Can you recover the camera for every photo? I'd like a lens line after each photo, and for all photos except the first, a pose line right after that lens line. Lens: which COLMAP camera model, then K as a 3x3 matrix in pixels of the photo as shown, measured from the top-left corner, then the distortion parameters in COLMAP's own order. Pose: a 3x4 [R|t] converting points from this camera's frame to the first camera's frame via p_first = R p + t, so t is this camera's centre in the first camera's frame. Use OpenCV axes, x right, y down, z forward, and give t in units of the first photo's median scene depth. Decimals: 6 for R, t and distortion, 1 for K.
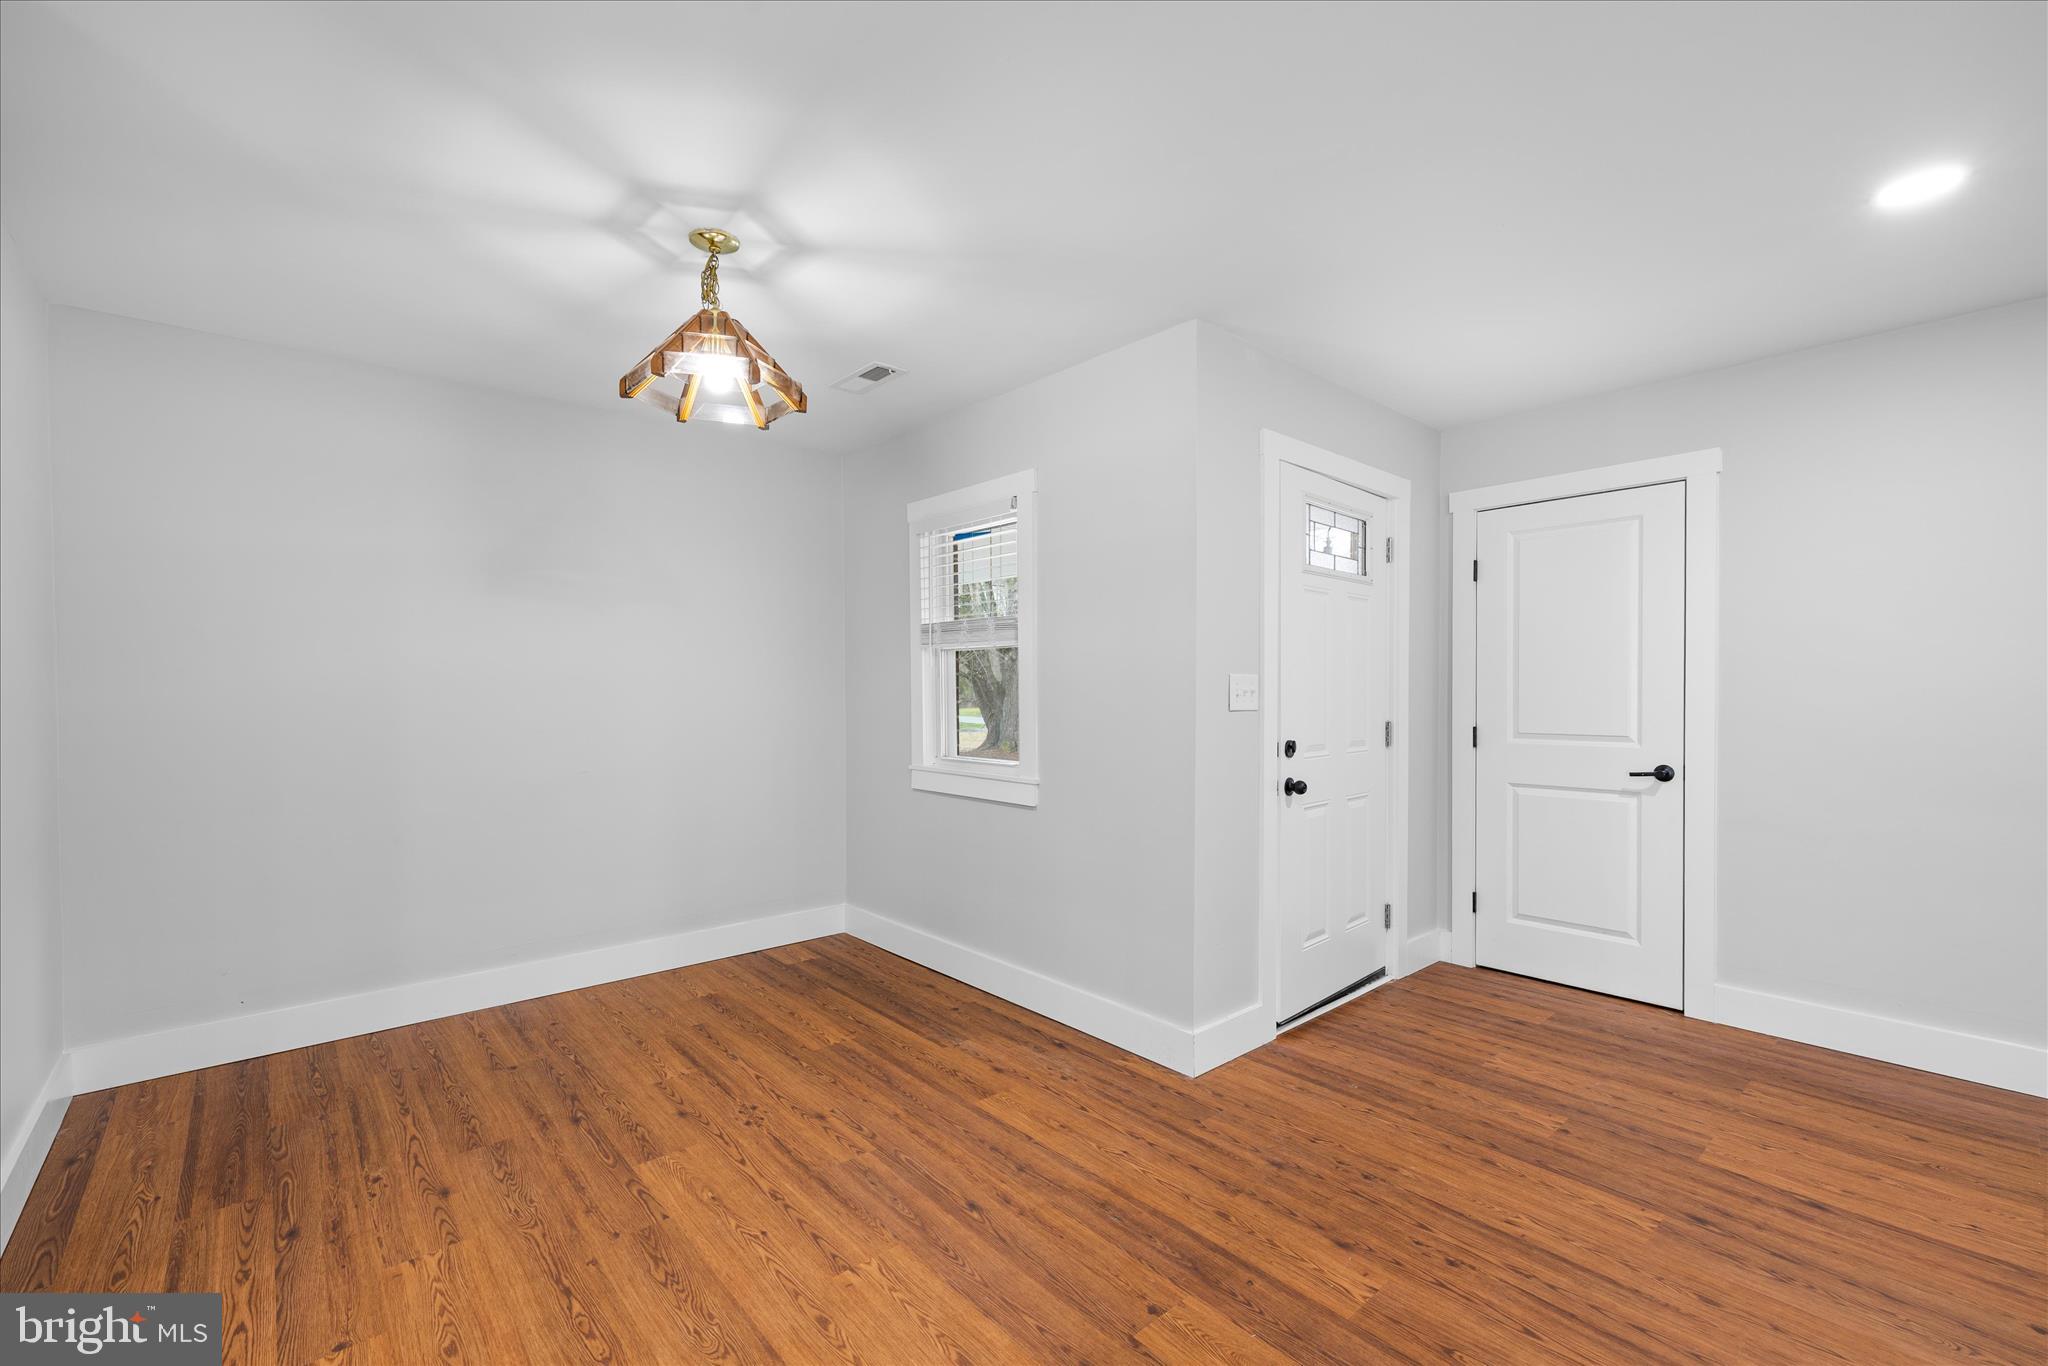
lens RADIAL K [[865.2, 0, 1010.7], [0, 865.2, 709.4], [0, 0, 1]] dist [-0.001676, 0.001941]
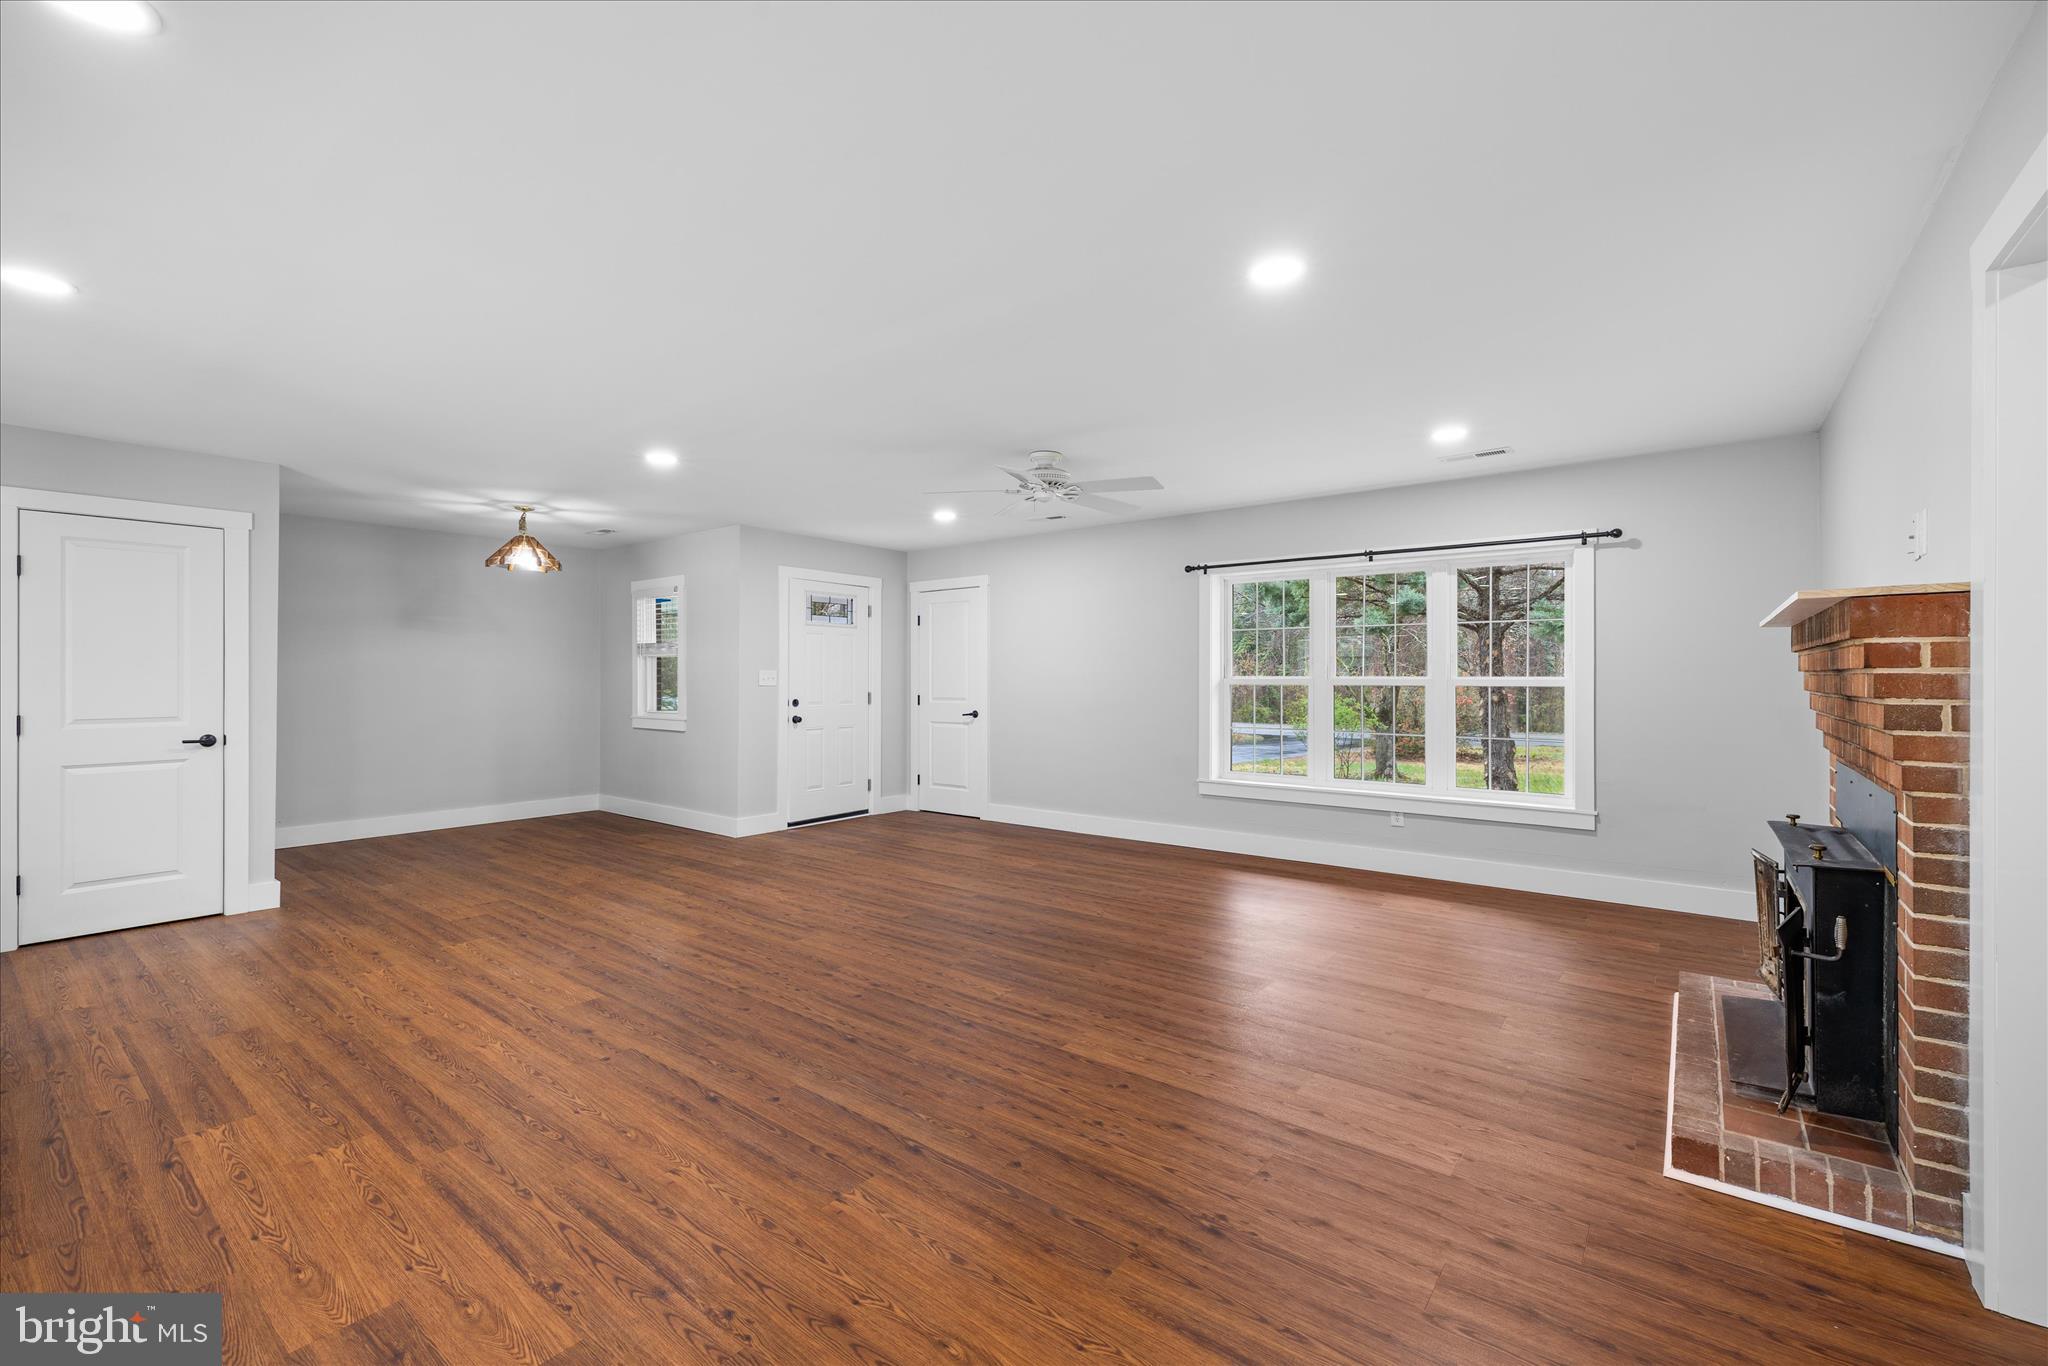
lens RADIAL K [[865.2, 0, 1017.9], [0, 865.2, 671.3], [0, 0, 1]] dist [-0.001676, 0.001941]
pose [[0.982162, 0.002301, 0.188020, 0.470589], [0.003318, 0.999557, -0.029565, 0.031533], [-0.188005, 0.029661, 0.981720, -1.363584]]
